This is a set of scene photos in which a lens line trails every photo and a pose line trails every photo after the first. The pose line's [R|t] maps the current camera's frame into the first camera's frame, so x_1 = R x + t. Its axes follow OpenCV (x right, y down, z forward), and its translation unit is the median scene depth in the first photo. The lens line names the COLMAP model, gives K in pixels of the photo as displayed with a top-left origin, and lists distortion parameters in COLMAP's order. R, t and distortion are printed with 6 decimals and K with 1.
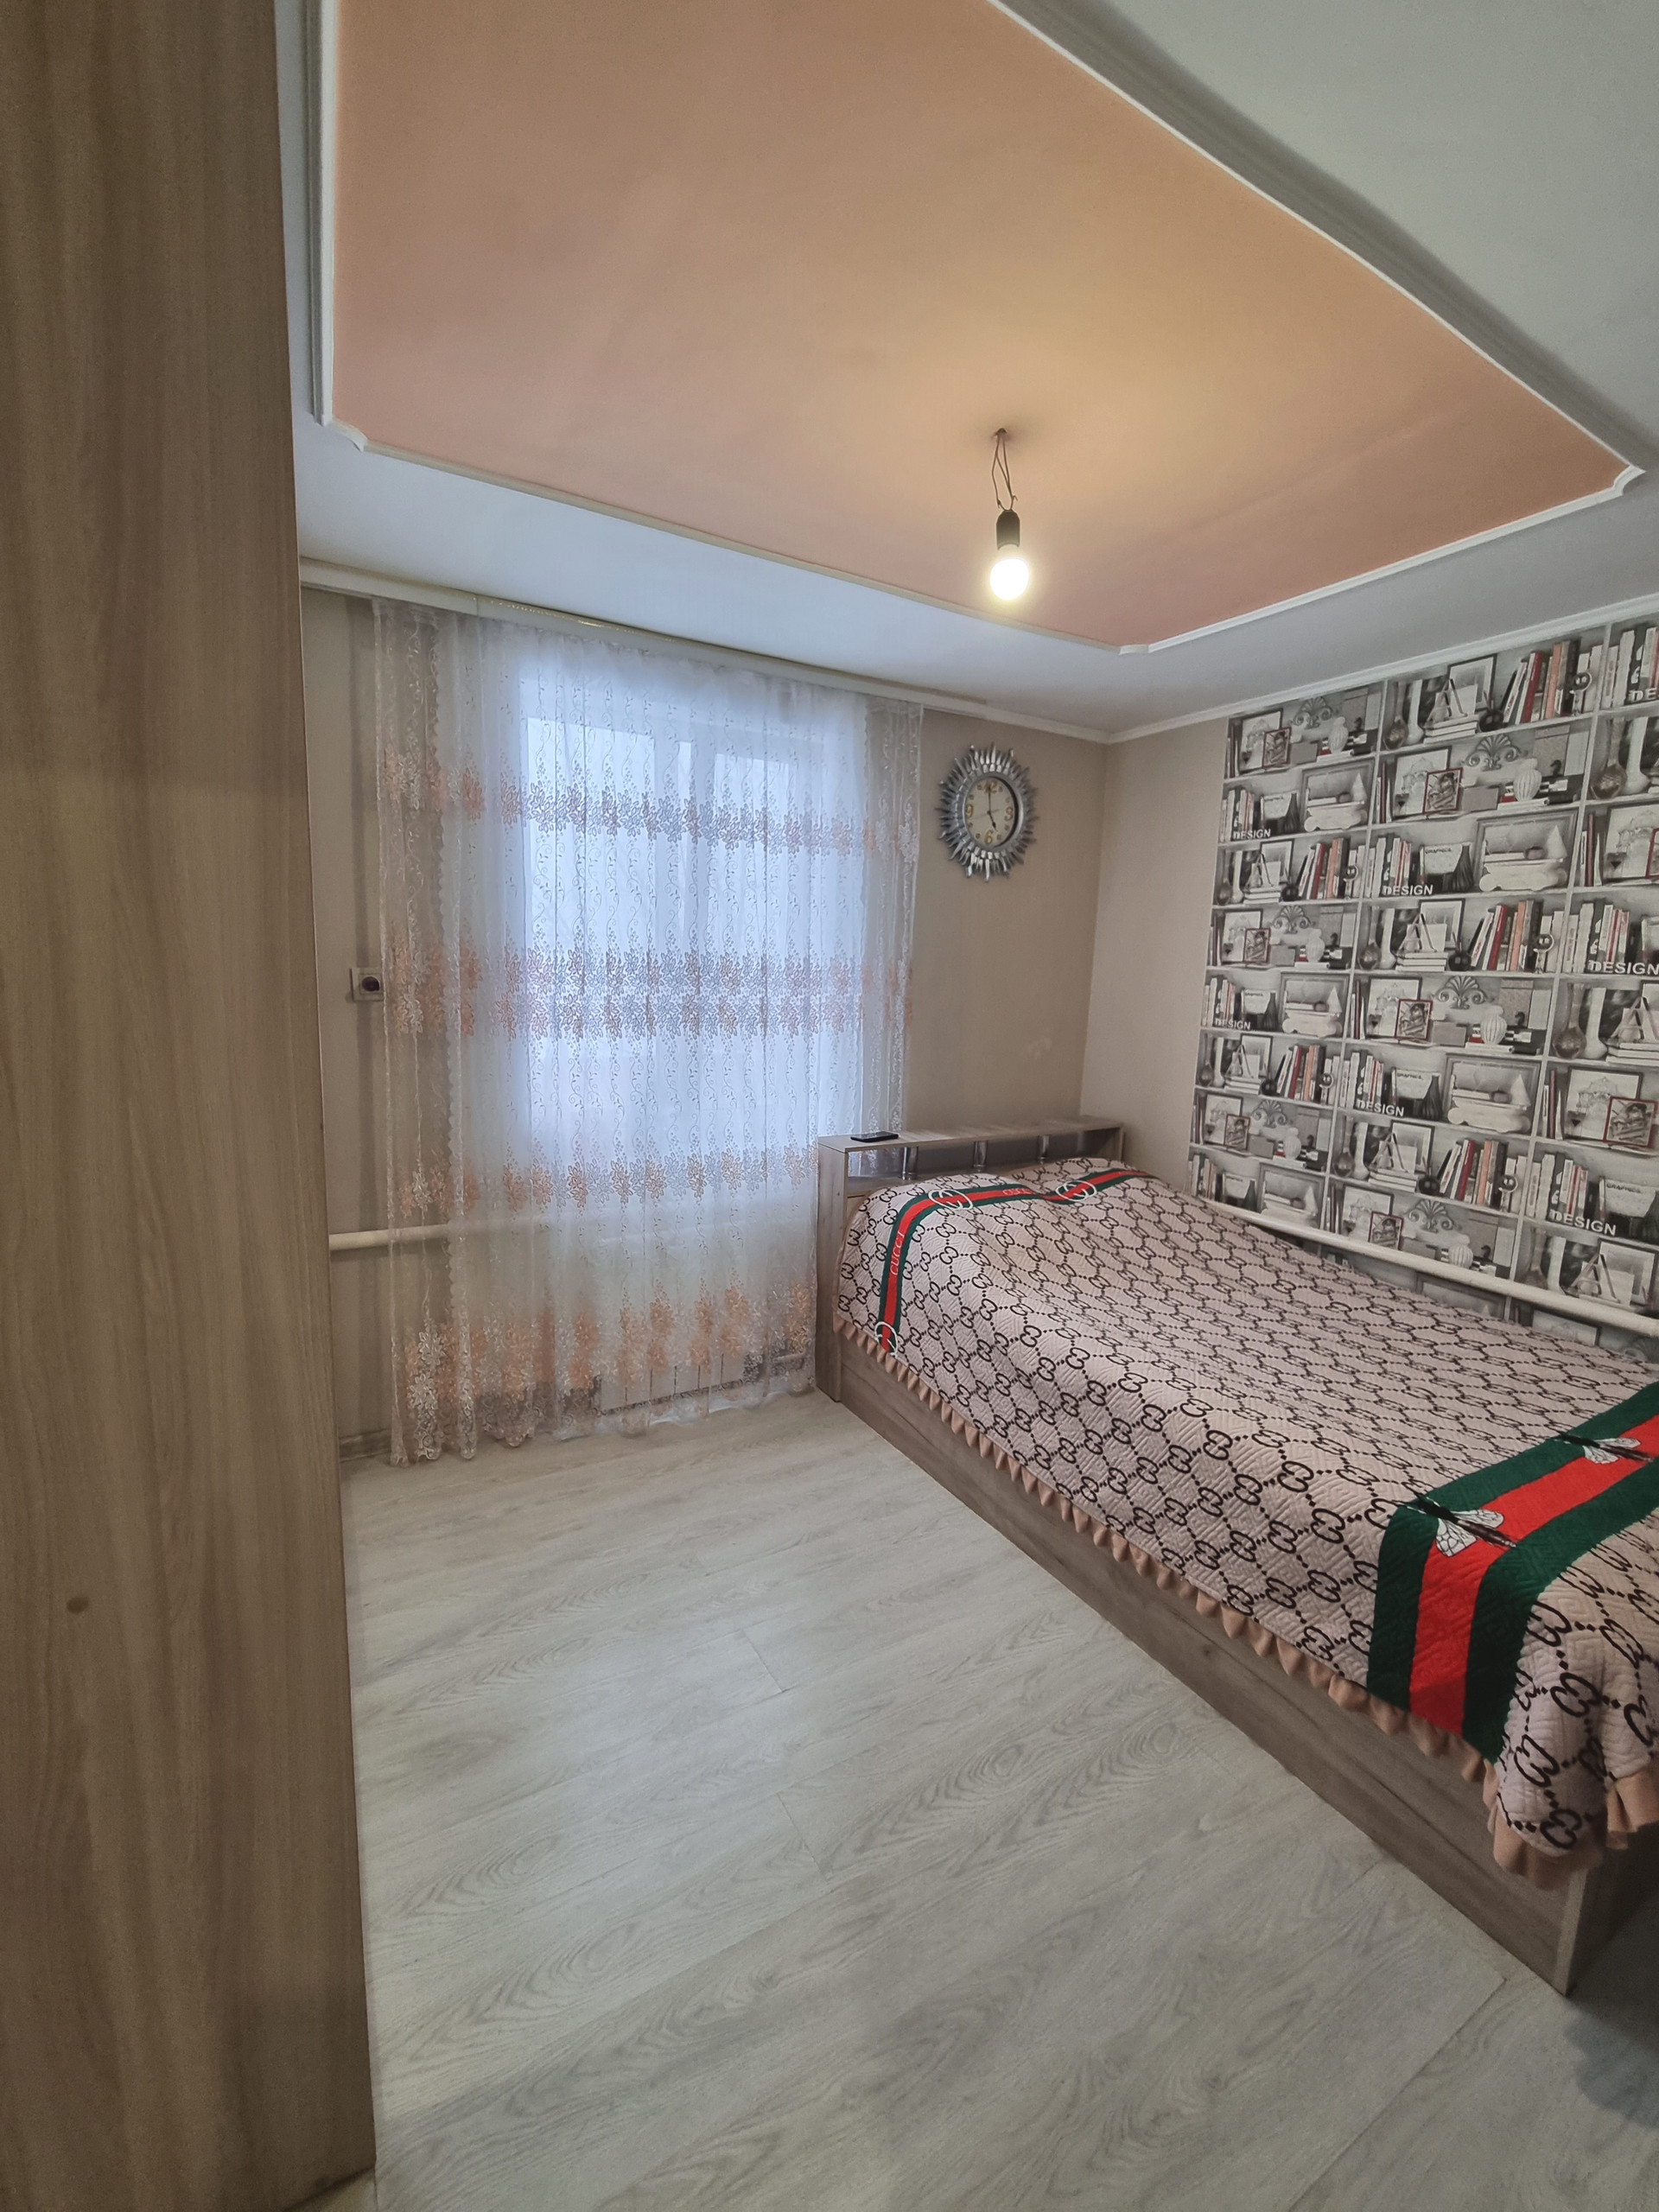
lens RADIAL K [[898.2, 0, 829.5], [0, 898.2, 1106.0], [0, 0, 1]] dist [0.001197, 0.000173]
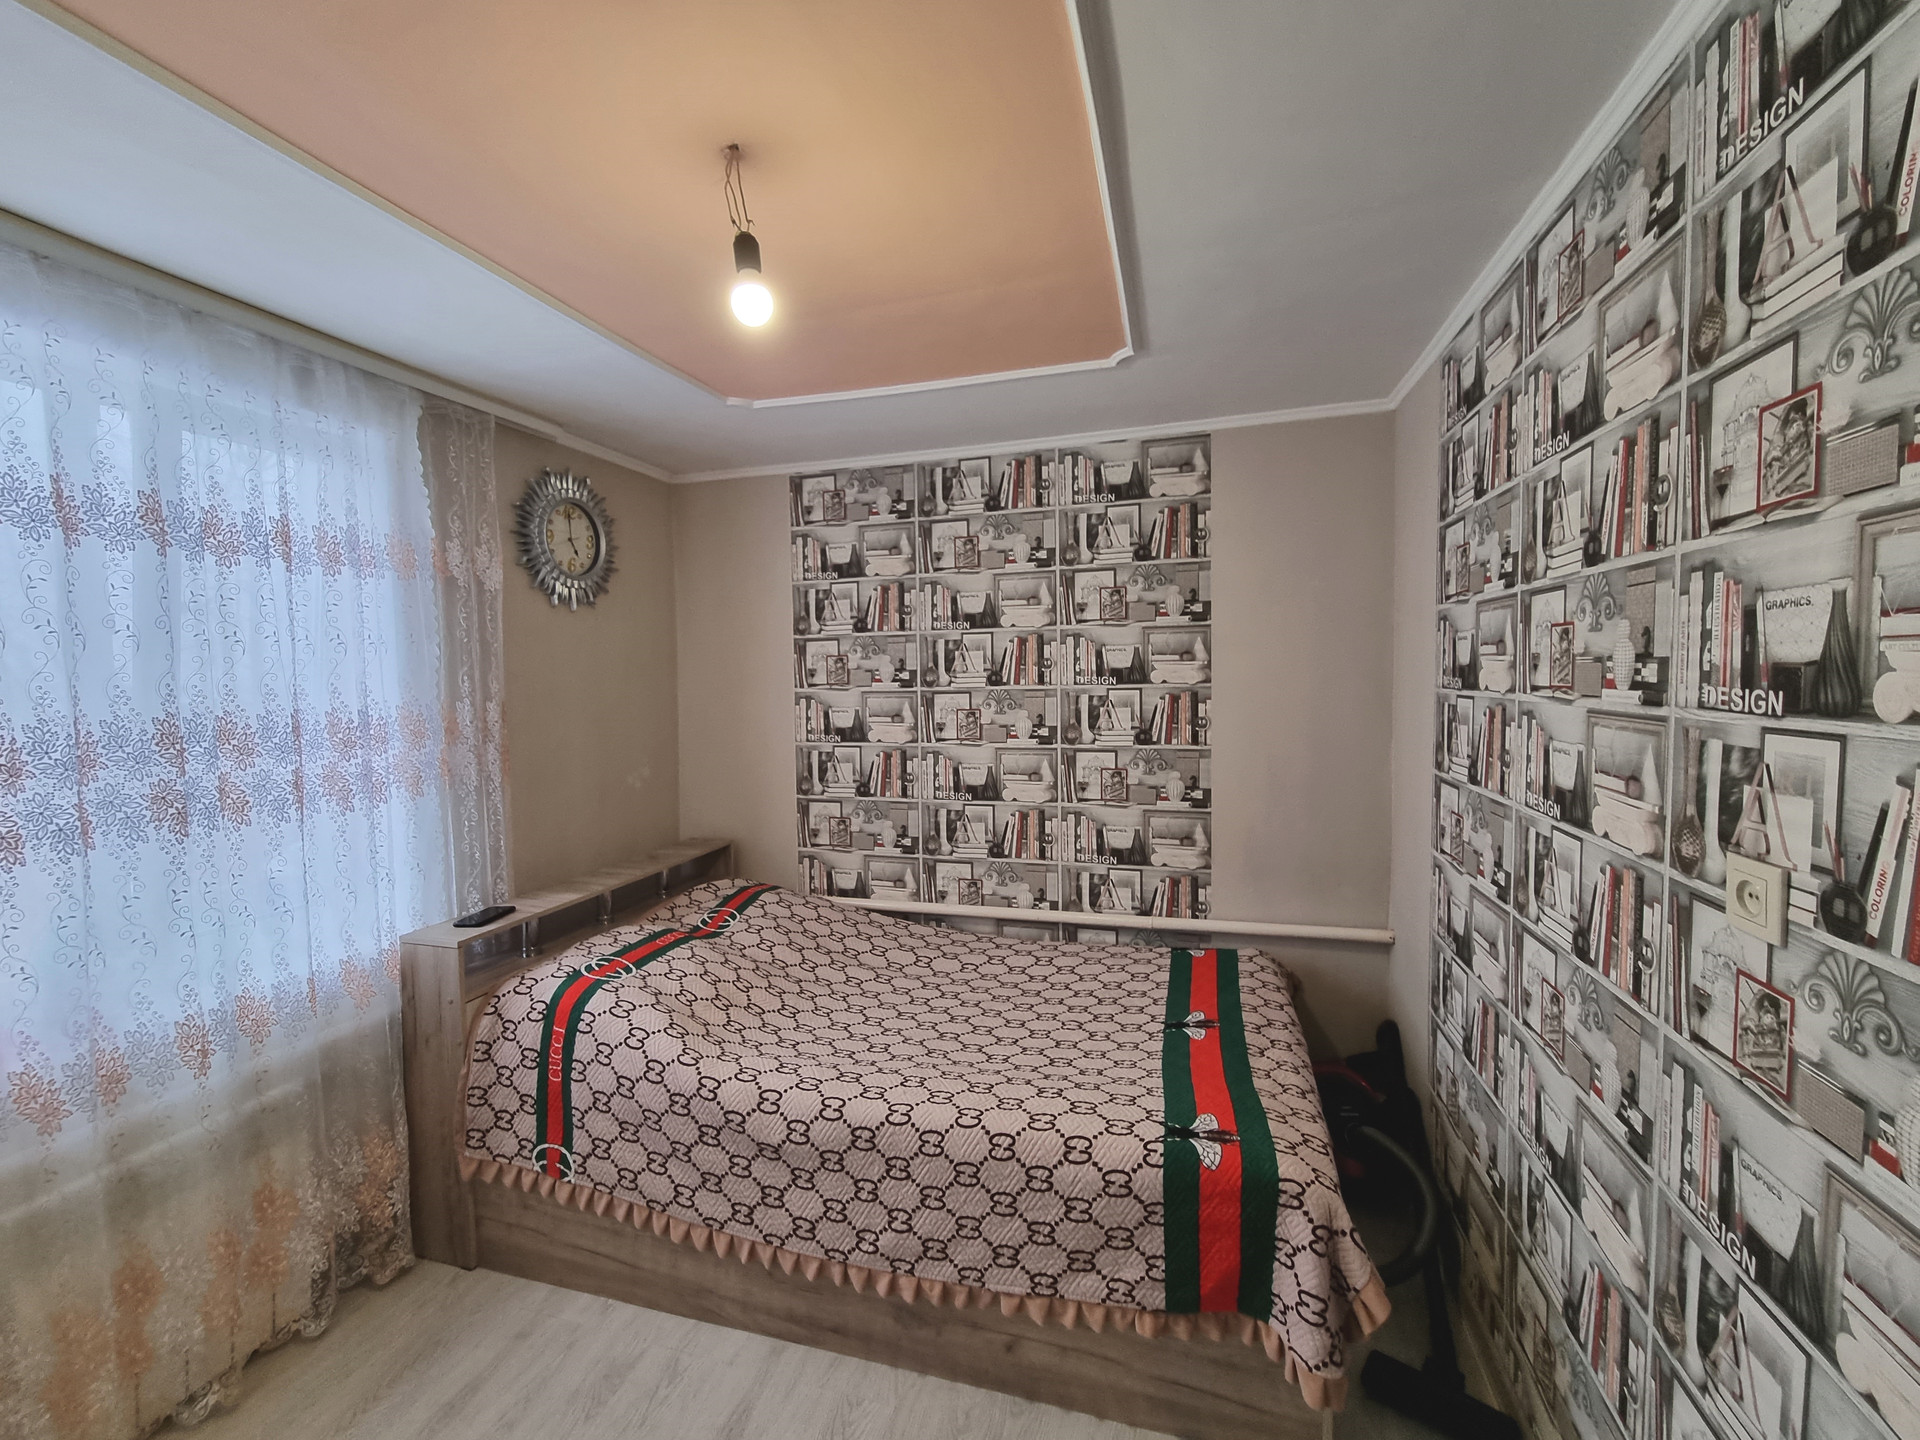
lens RADIAL K [[792.8, 0, 960.0], [0, 792.8, 720.0], [0, 0, 1]] dist [-0.000312, 0.000057]
pose [[0.730137, -0.079900, 0.678613, -0.128207], [0.146133, 0.988421, -0.040851, -0.058292], [-0.667491, 0.128995, 0.733359, 0.178948]]
